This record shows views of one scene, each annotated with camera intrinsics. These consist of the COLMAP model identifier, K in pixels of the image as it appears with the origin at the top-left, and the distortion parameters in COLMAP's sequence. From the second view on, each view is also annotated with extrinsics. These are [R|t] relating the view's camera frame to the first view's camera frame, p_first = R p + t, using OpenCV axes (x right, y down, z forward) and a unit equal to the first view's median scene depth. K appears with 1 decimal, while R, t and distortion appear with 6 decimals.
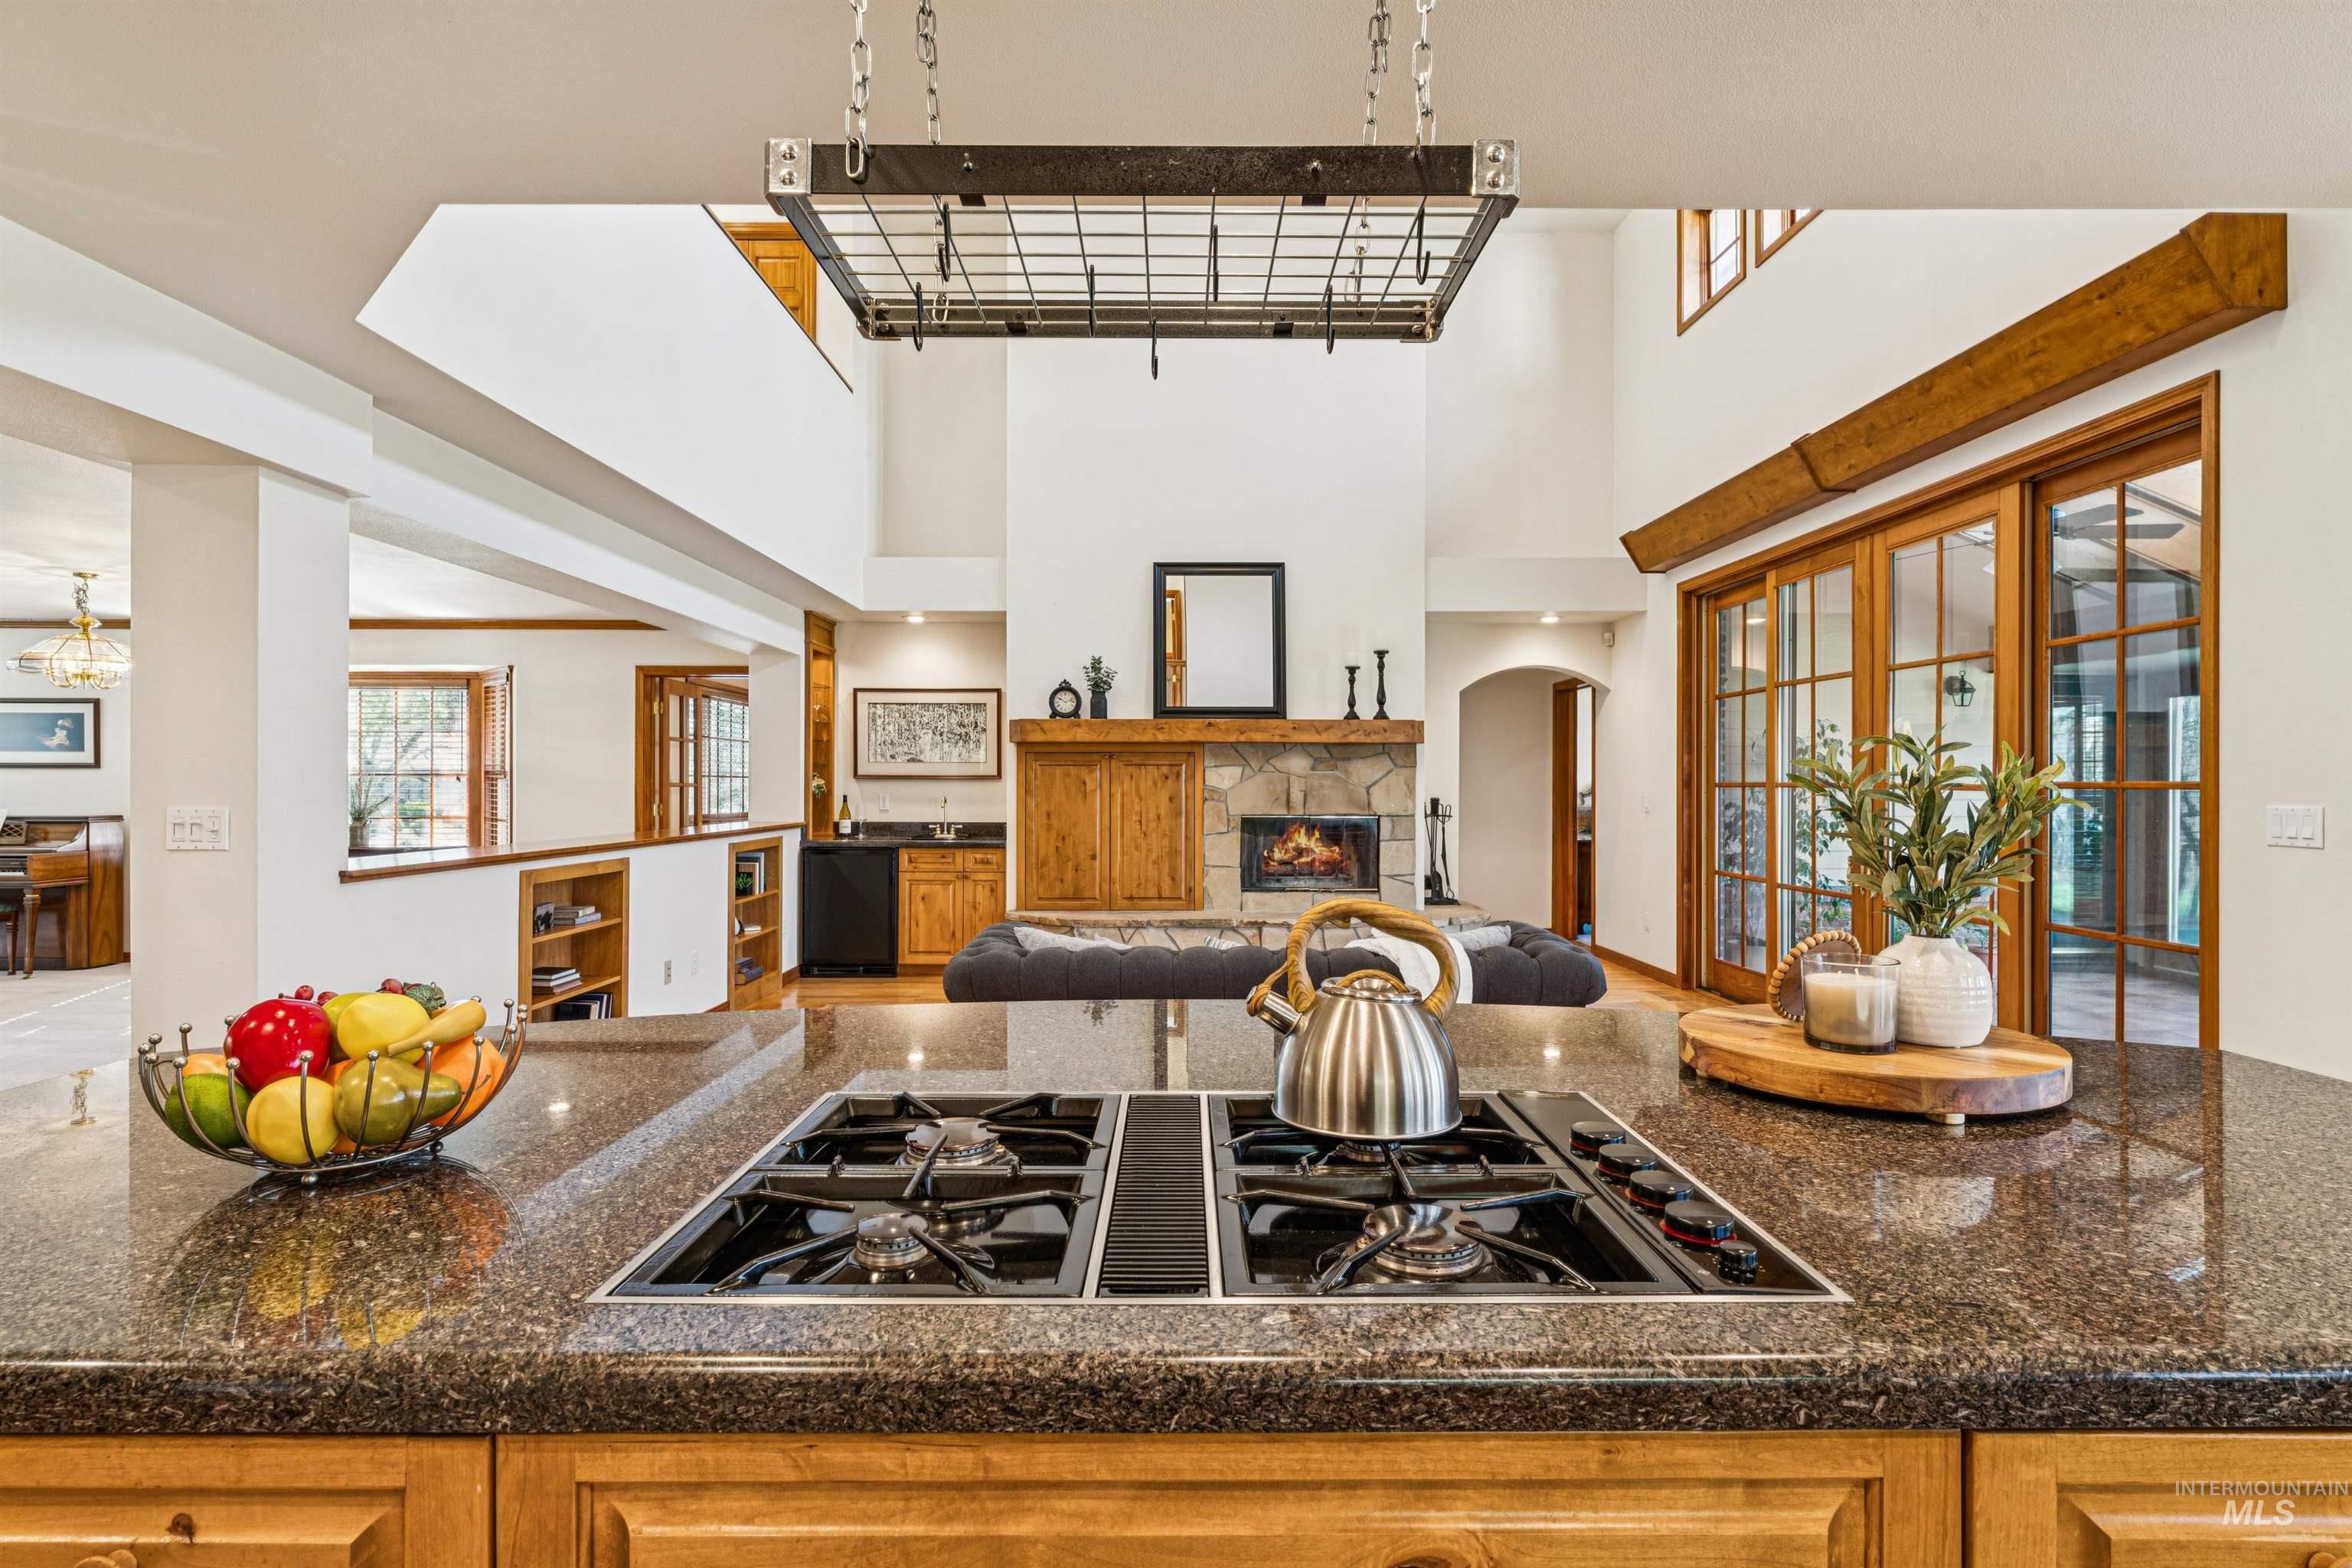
lens RADIAL K [[1138.0, 0, 1172.4], [0, 1138.0, 792.4], [0, 0, 1]] dist [-0.015039, 0.004111]
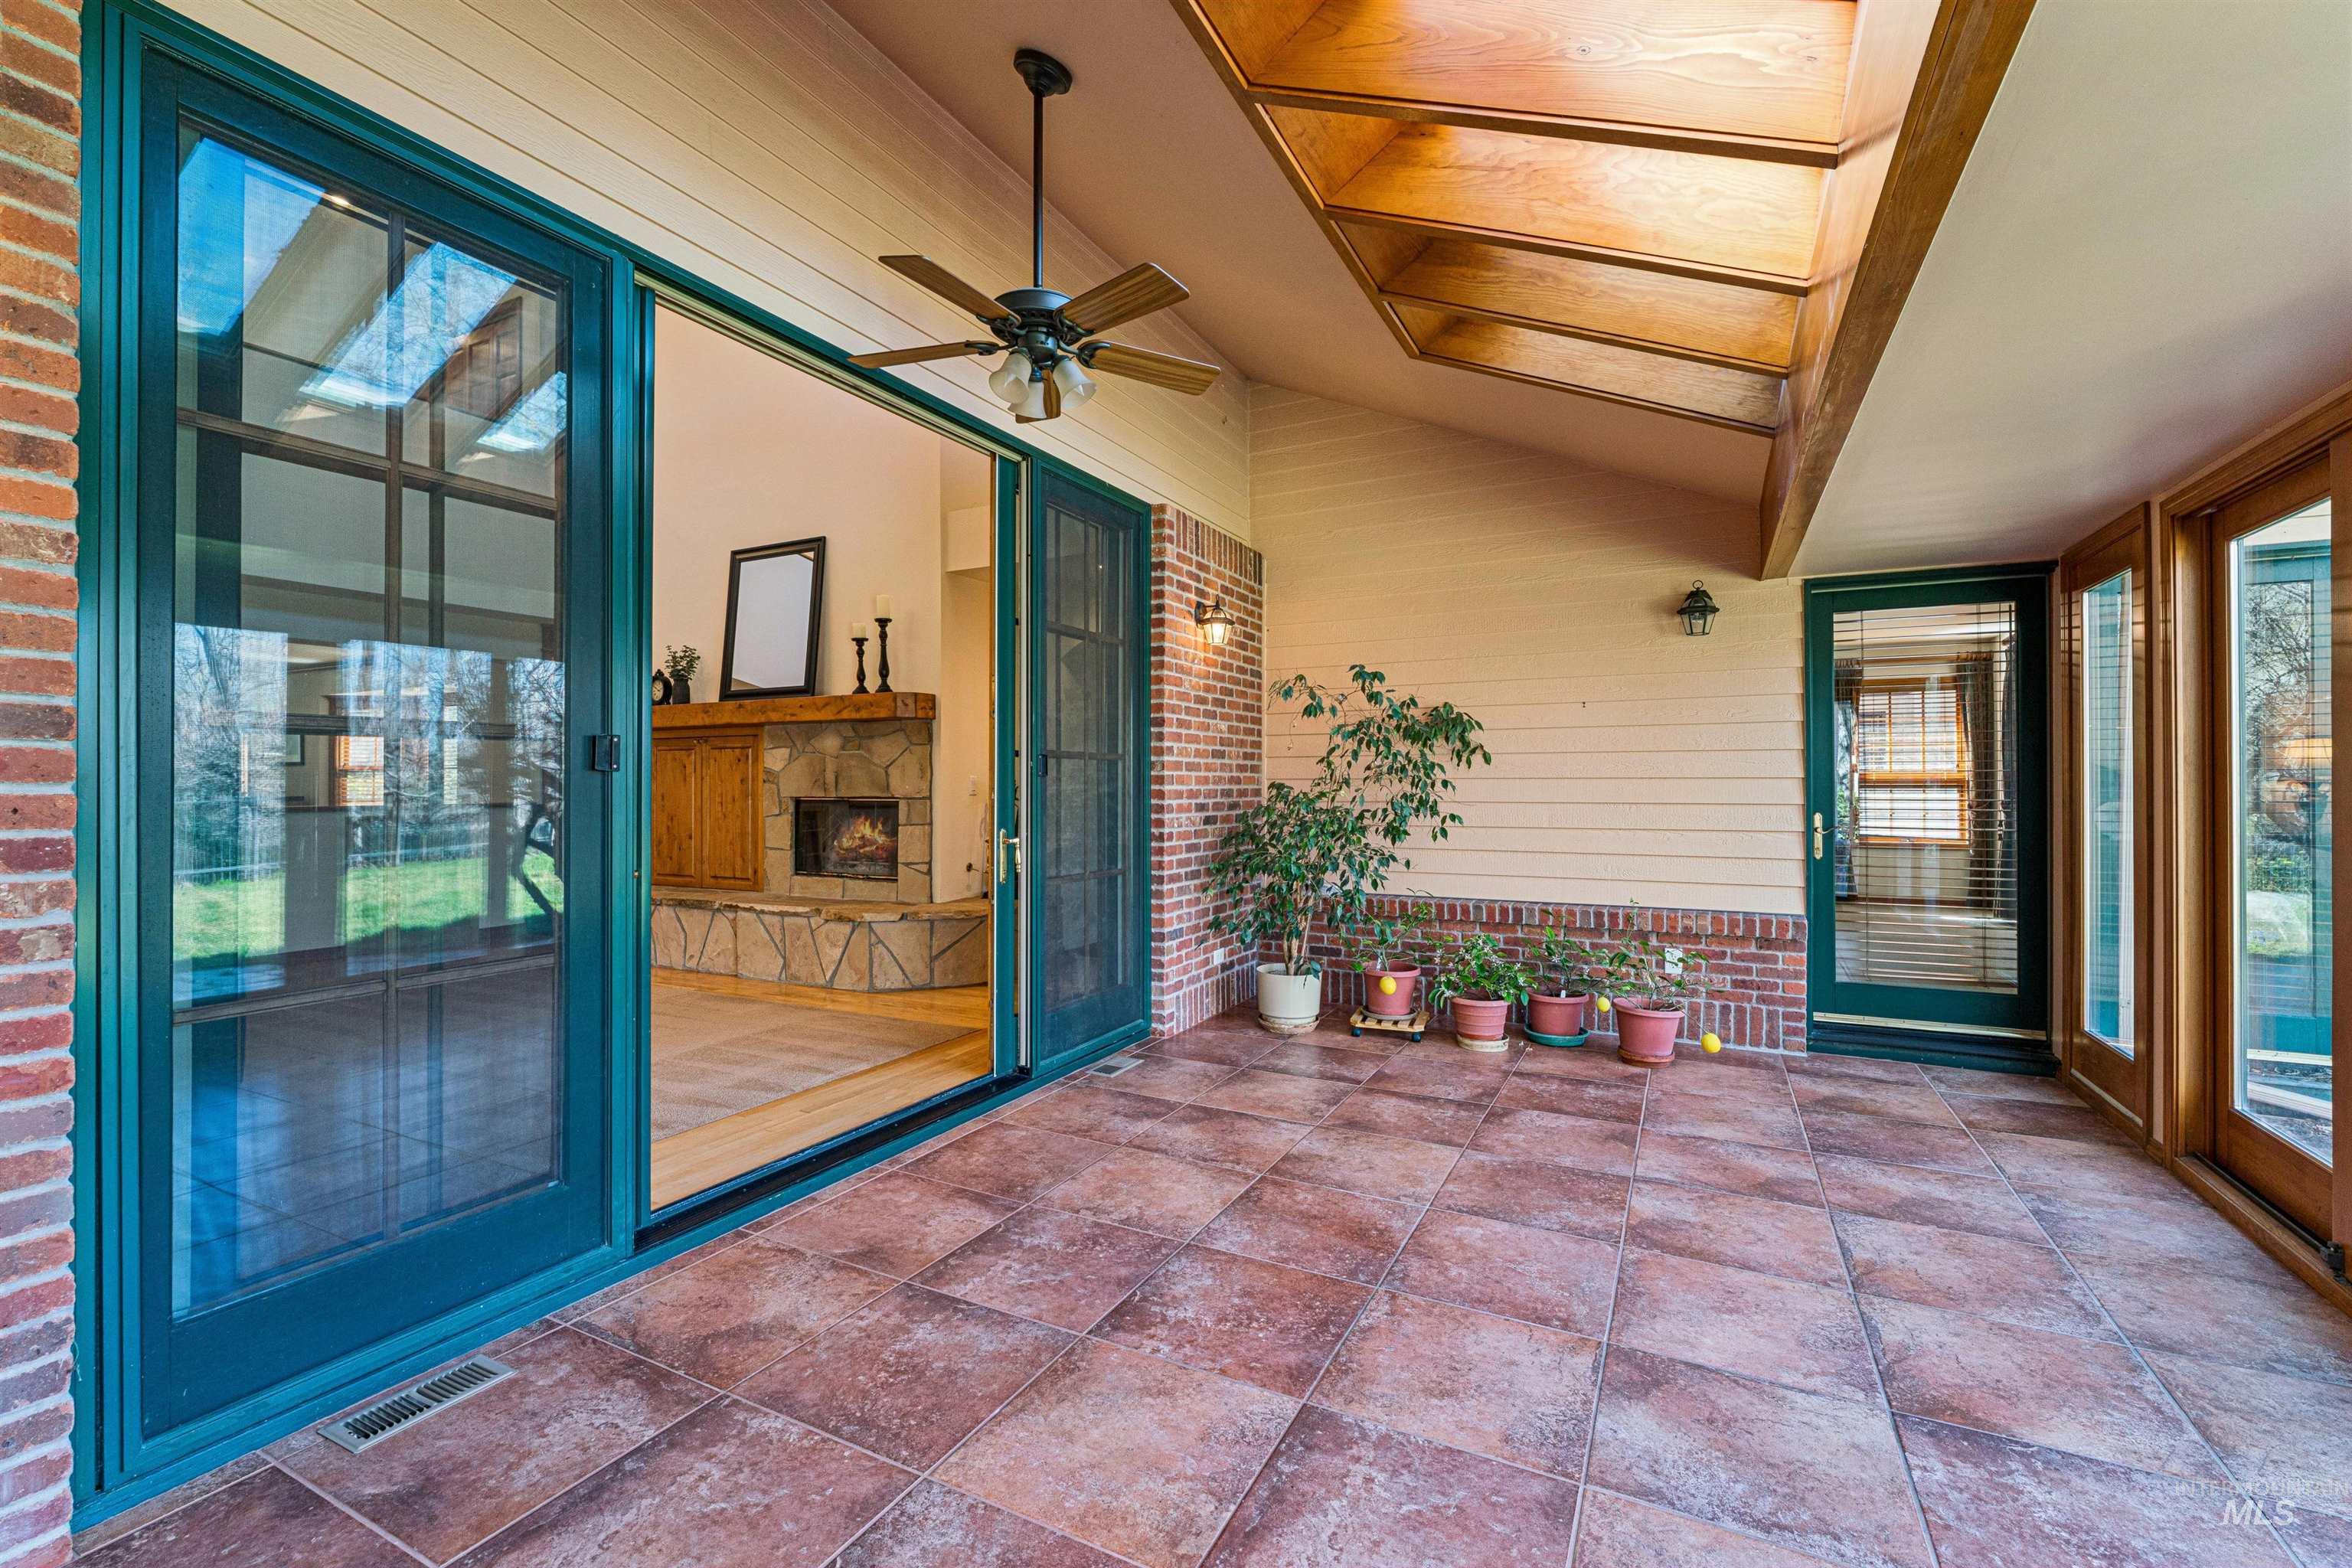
lens RADIAL K [[1018.1, 0, 1179.2], [0, 1018.1, 776.5], [0, 0, 1]] dist [-0.001264, 0.001010]
pose [[0.889238, -0.007695, -0.457380, 0.760900], [-0.000905, 0.999827, -0.018581, 0.018419], [0.457444, 0.016937, 0.889077, 0.370462]]
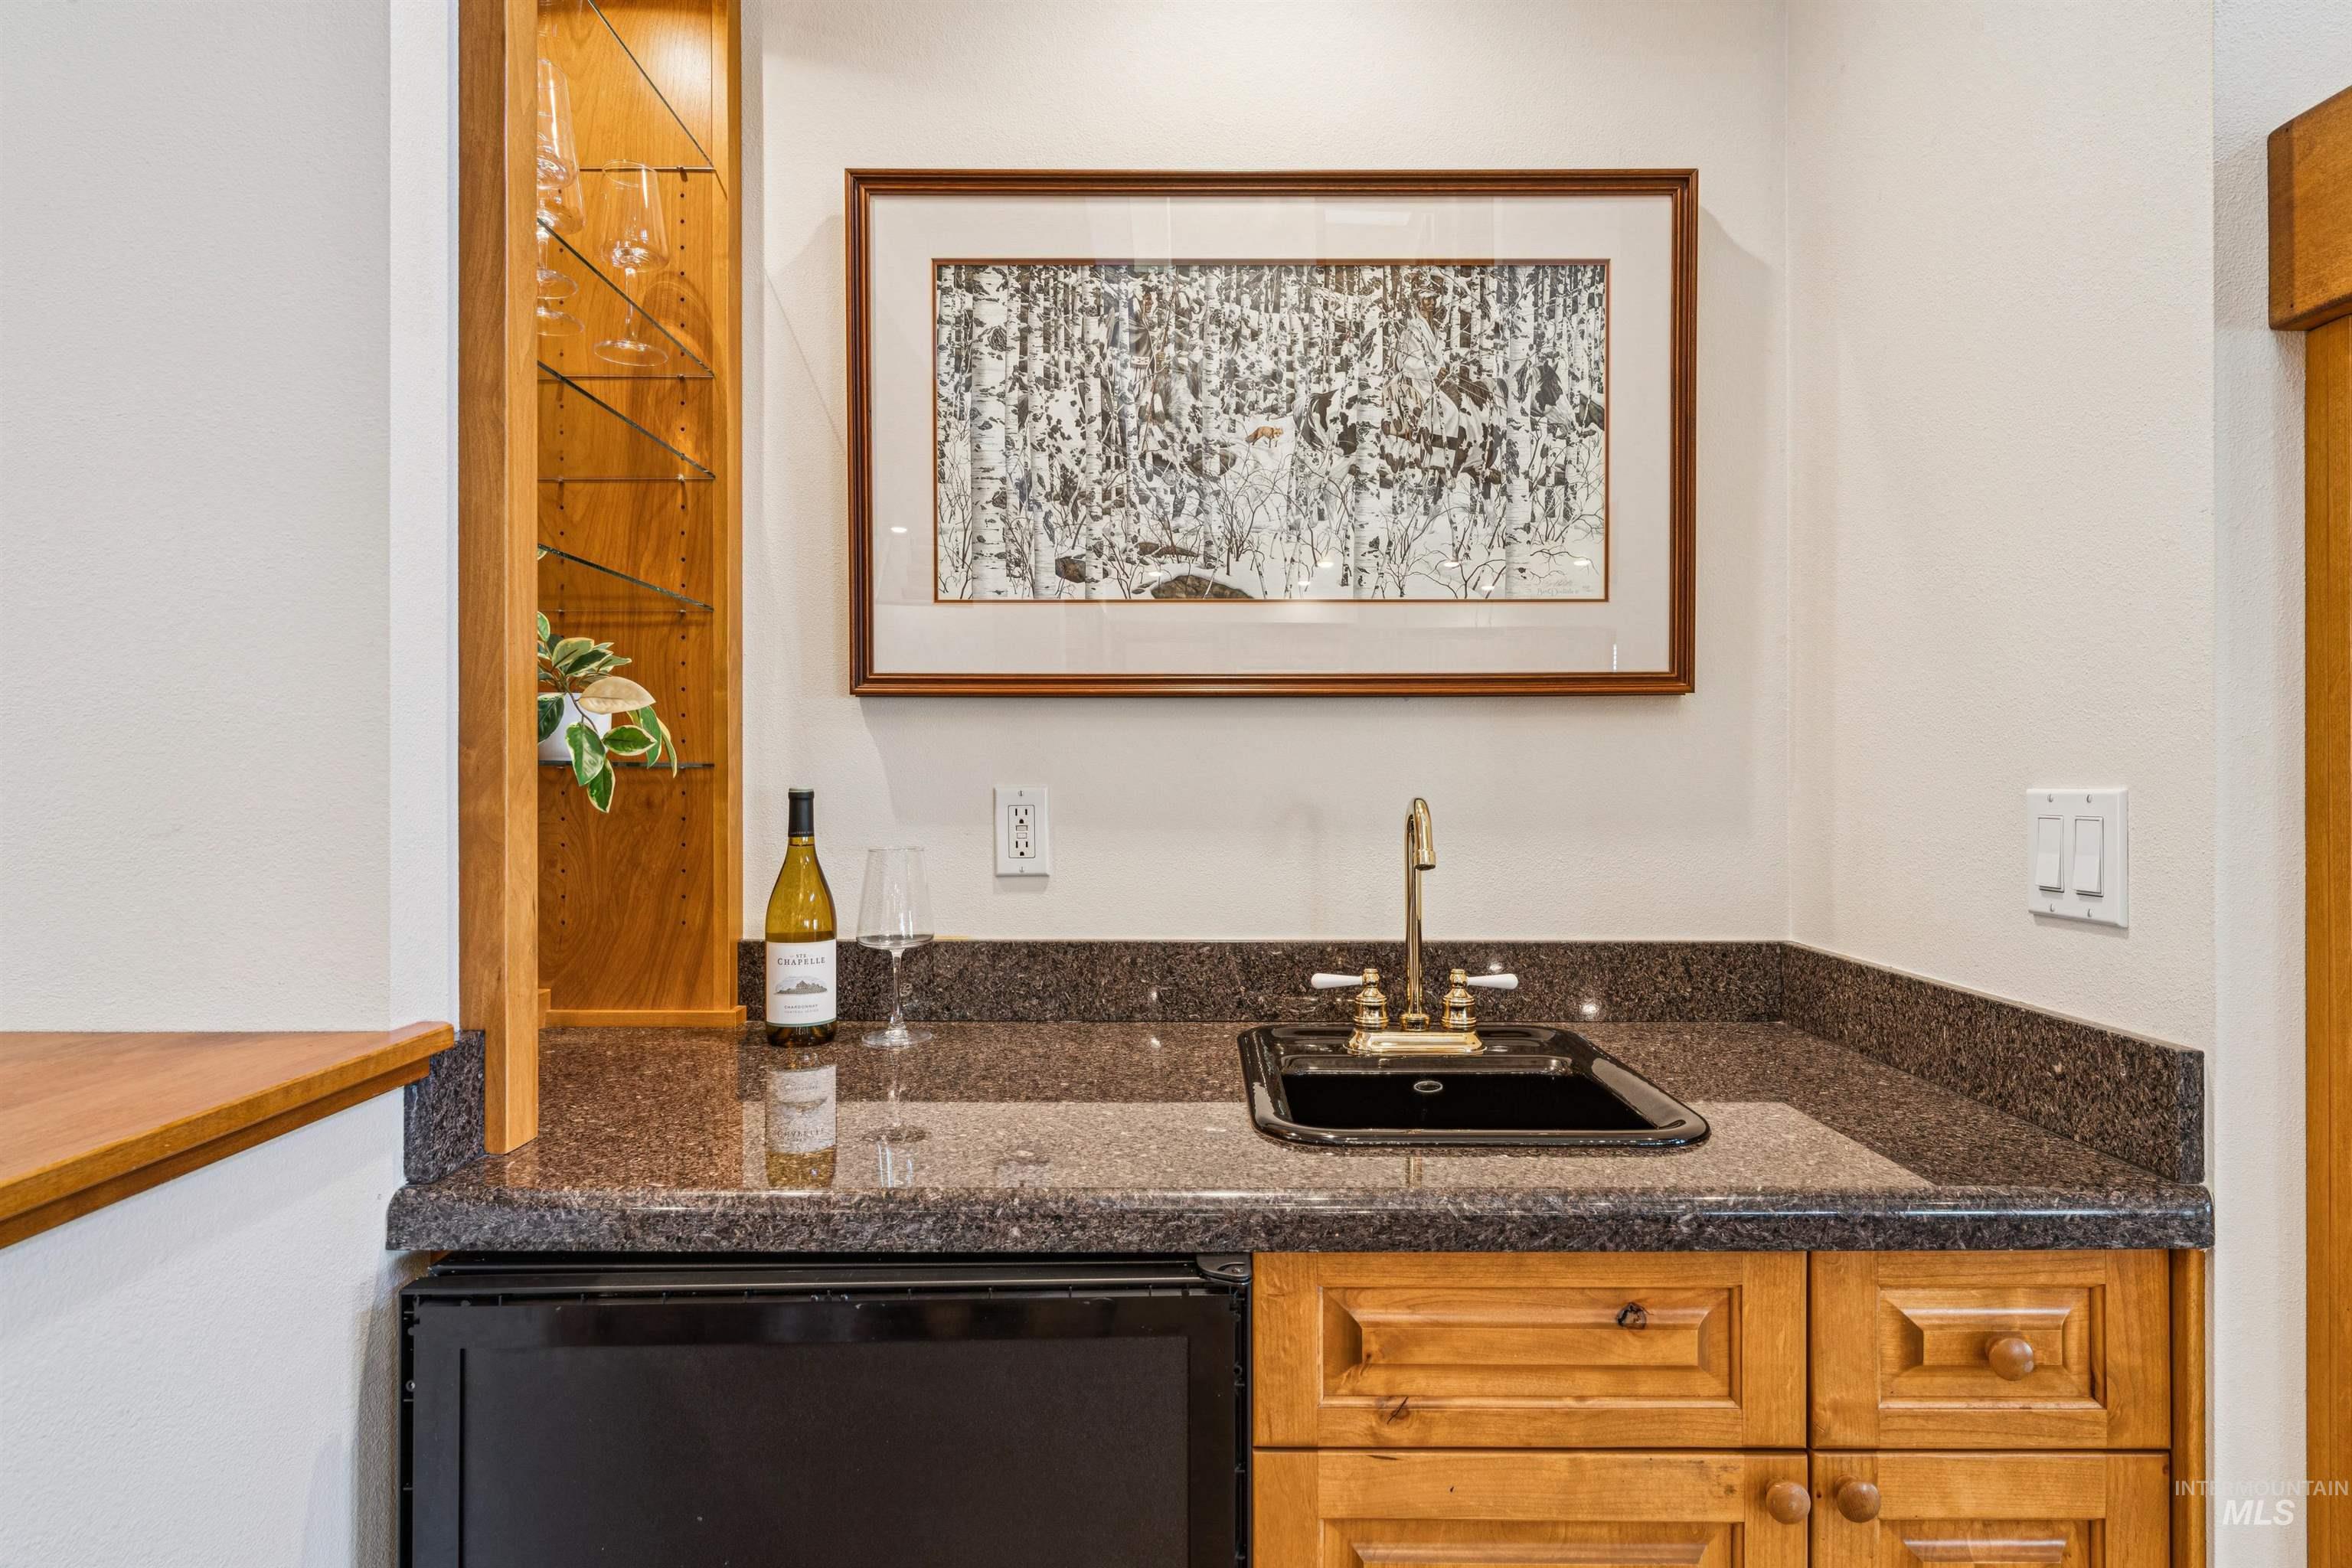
lens RADIAL K [[1308.1, 0, 1169.4], [0, 1308.1, 774.7], [0, 0, 1]] dist [0.000053, 0.000337]
pose [[0.999897, -0.002919, -0.014062, -0.249431], [0.002917, 0.999996, -0.000170, 0.000484], [0.014062, 0.000129, 0.999901, 0.872213]]
